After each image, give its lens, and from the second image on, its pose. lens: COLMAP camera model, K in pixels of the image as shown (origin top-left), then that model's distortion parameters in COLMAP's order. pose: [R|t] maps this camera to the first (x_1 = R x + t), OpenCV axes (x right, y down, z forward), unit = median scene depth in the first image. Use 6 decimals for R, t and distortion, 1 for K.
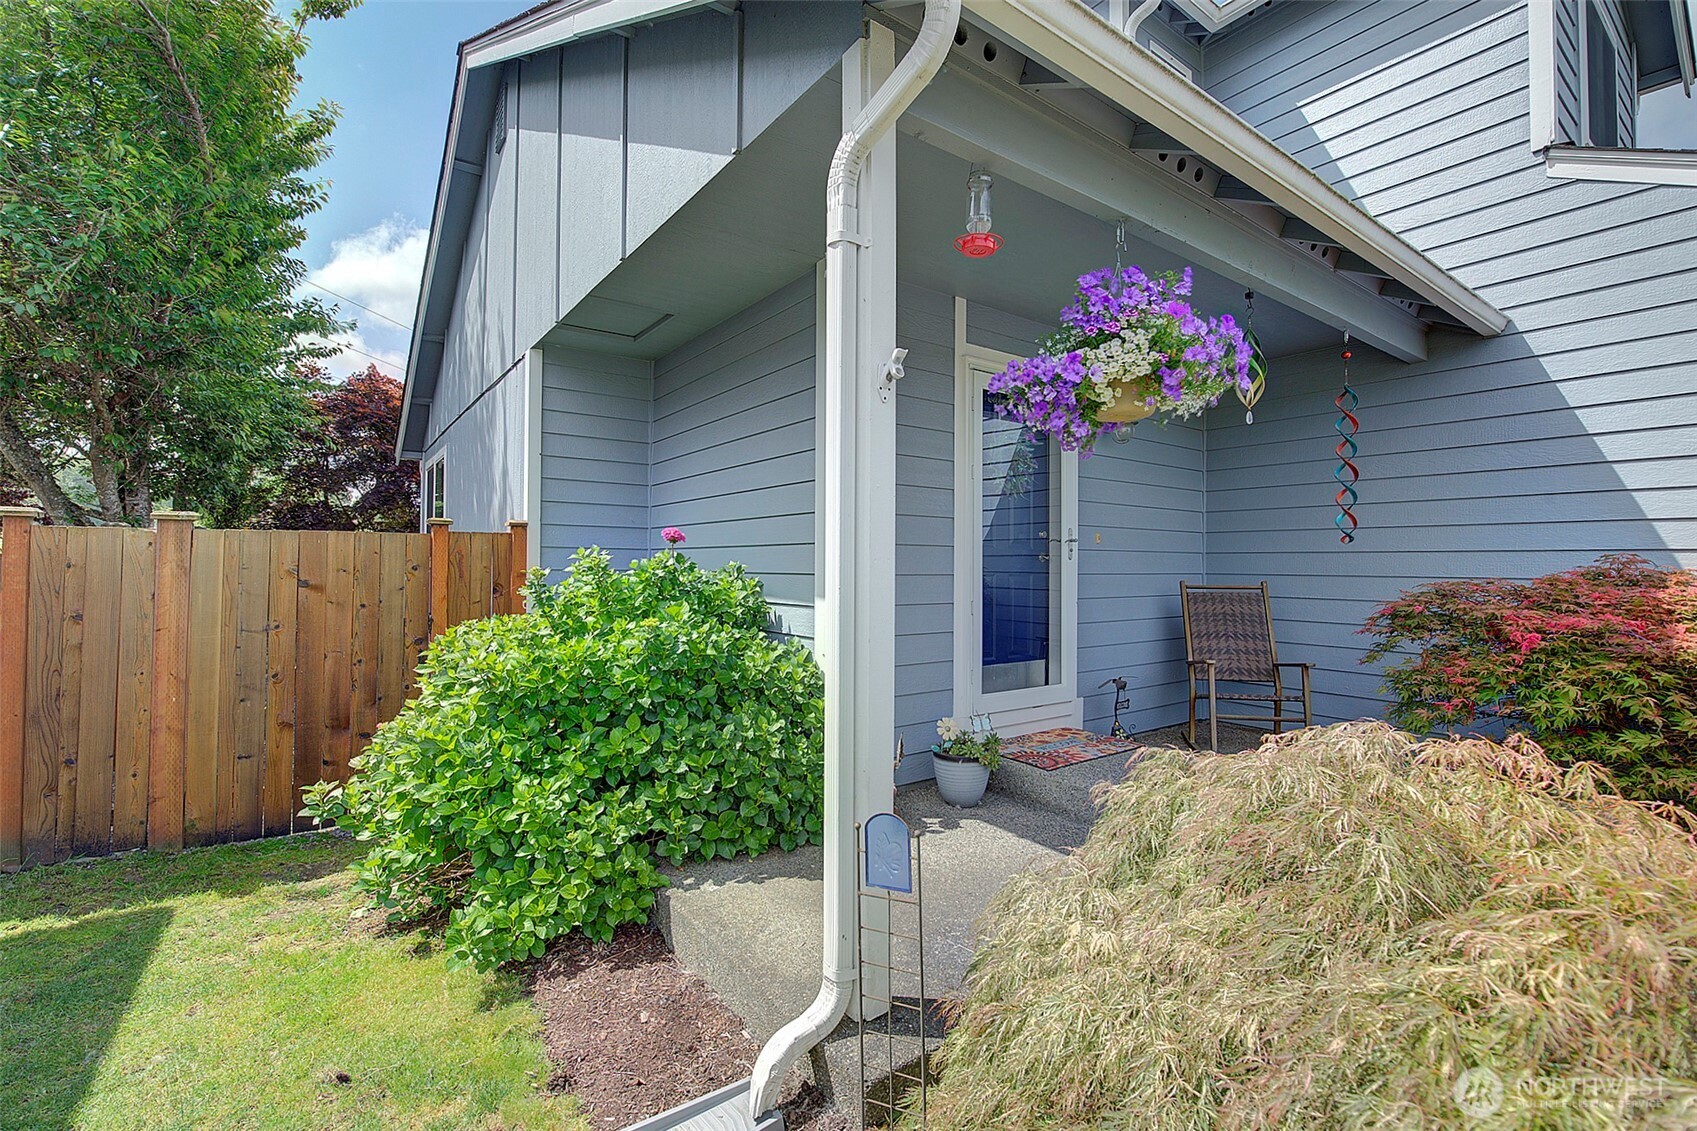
lens RADIAL K [[720.9, 0, 841.2], [0, 720.9, 569.8], [0, 0, 1]] dist [-0.010455, 0.000322]
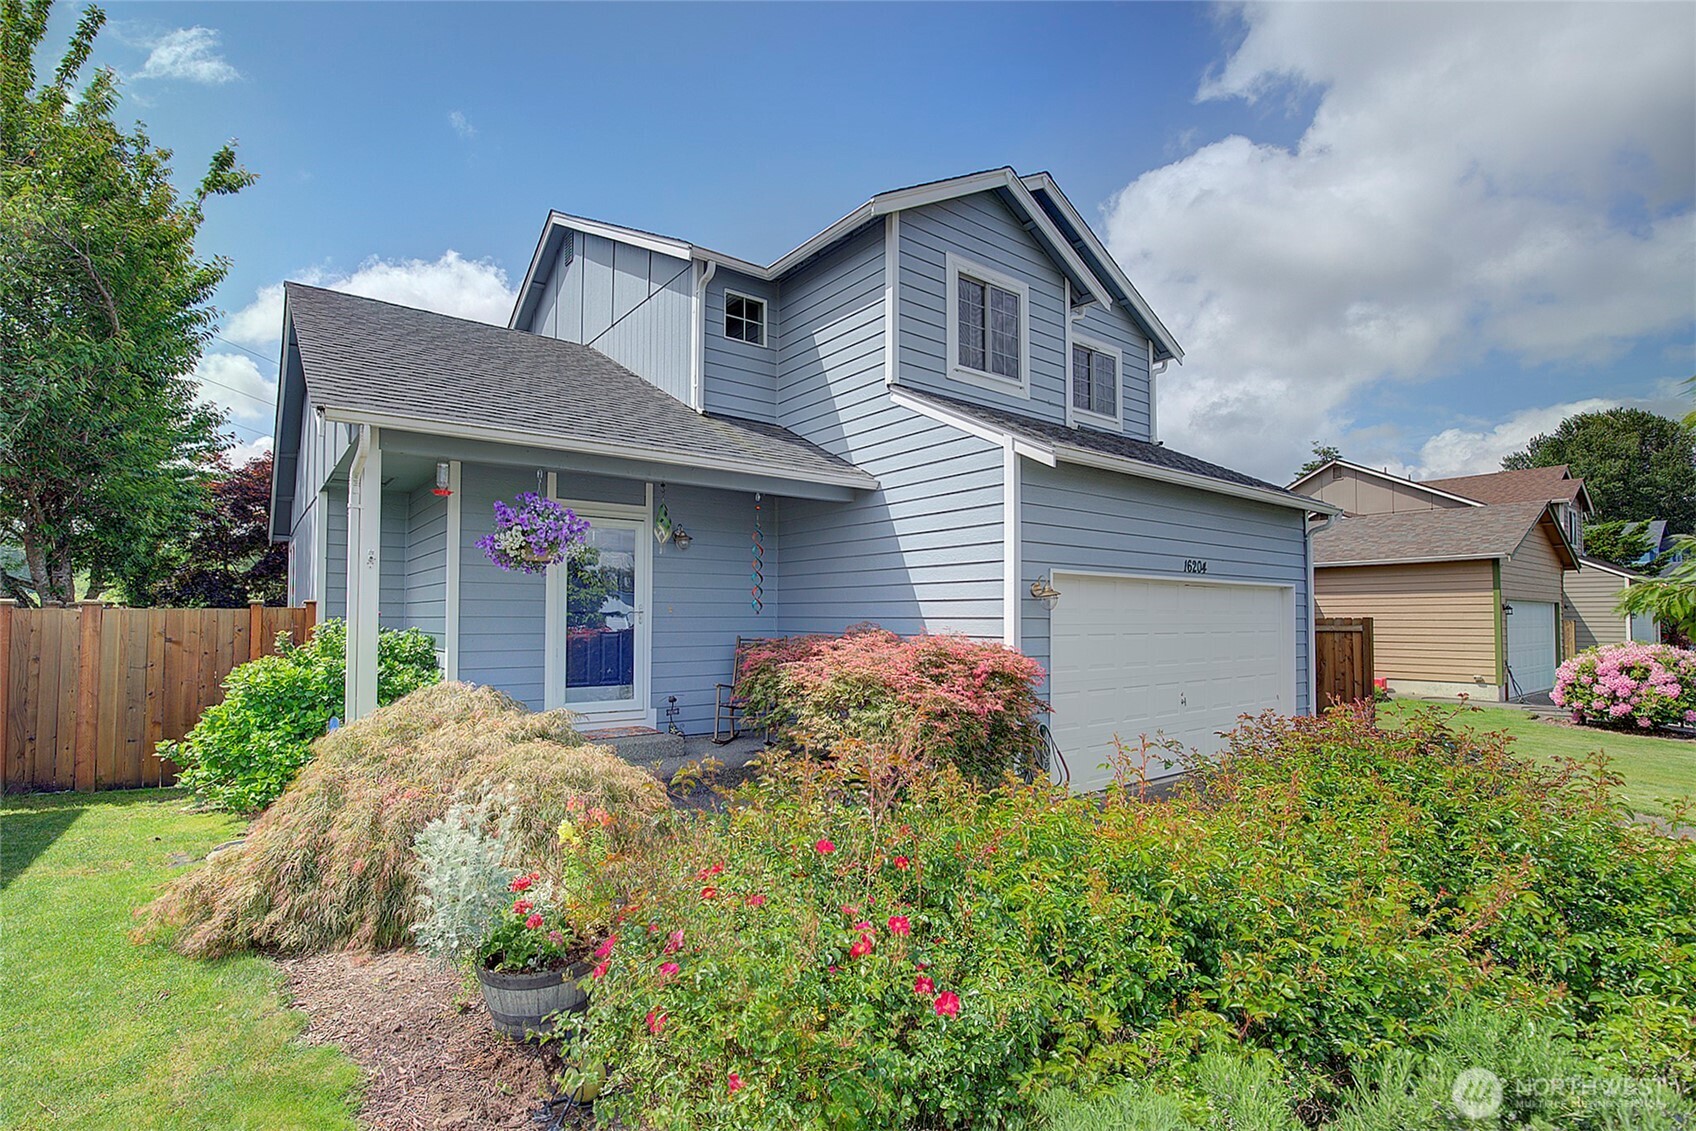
lens RADIAL K [[779.2, 0, 847.2], [0, 779.2, 607.5], [0, 0, 1]] dist [-0.026194, 0.005407]
pose [[0.999532, -0.005381, 0.030109, 0.825961], [0.005926, 0.999820, -0.018042, -0.016059], [-0.030006, 0.018212, 0.999384, -0.887384]]
